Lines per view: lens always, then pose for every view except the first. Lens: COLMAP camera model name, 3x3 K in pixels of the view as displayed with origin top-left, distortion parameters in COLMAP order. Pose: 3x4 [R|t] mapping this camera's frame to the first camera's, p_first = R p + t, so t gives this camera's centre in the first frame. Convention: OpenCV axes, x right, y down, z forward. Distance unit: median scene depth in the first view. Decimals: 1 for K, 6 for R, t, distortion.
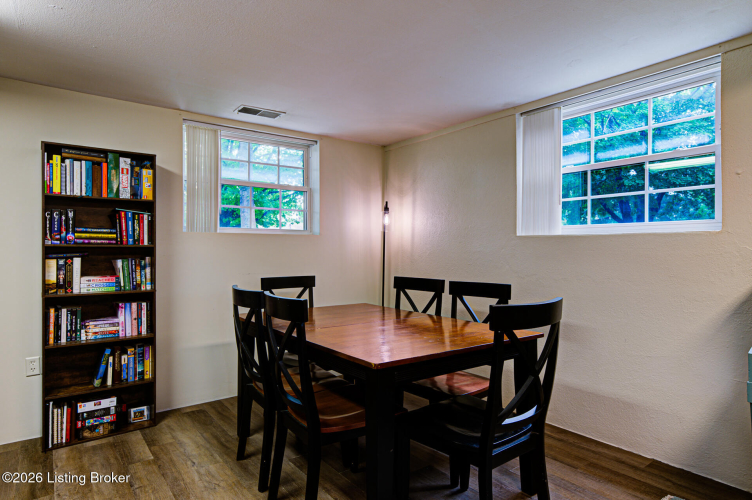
lens RADIAL K [[440.4, 0, 376.0], [0, 440.4, 250.0], [0, 0, 1]] dist [0.003497, 0.000743]
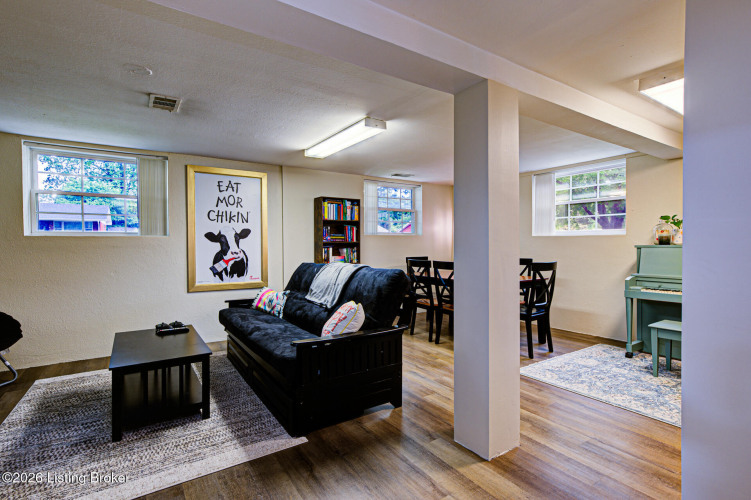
lens RADIAL K [[362.6, 0, 375.5], [0, 362.6, 250.0], [0, 0, 1]] dist [0.002000, 0.000096]
pose [[0.998402, -0.004613, -0.056321, -0.328326], [0.005577, 0.999840, 0.016972, -0.000161], [0.056234, -0.017259, 0.998268, -0.753869]]
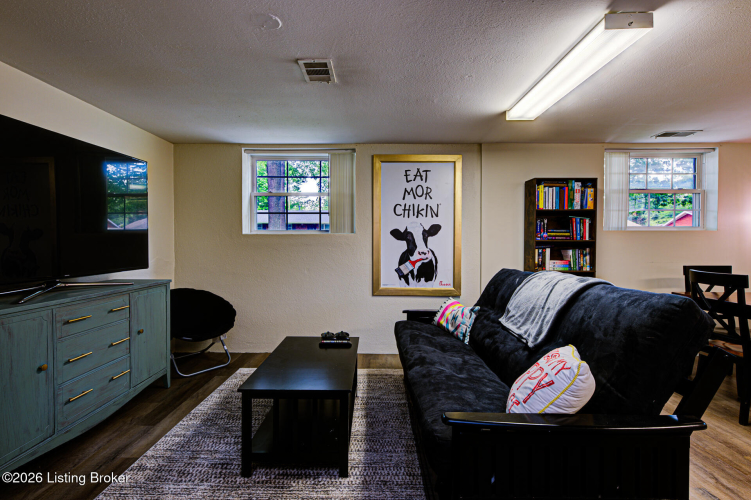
lens RADIAL K [[365.4, 0, 375.5], [0, 365.4, 250.0], [0, 0, 1]] dist [0.003831, 0.001104]
pose [[0.795330, 0.012075, -0.606056, -0.348019], [-0.001070, 0.999828, 0.018516, -0.000202], [0.606176, -0.014078, 0.795206, -0.403292]]
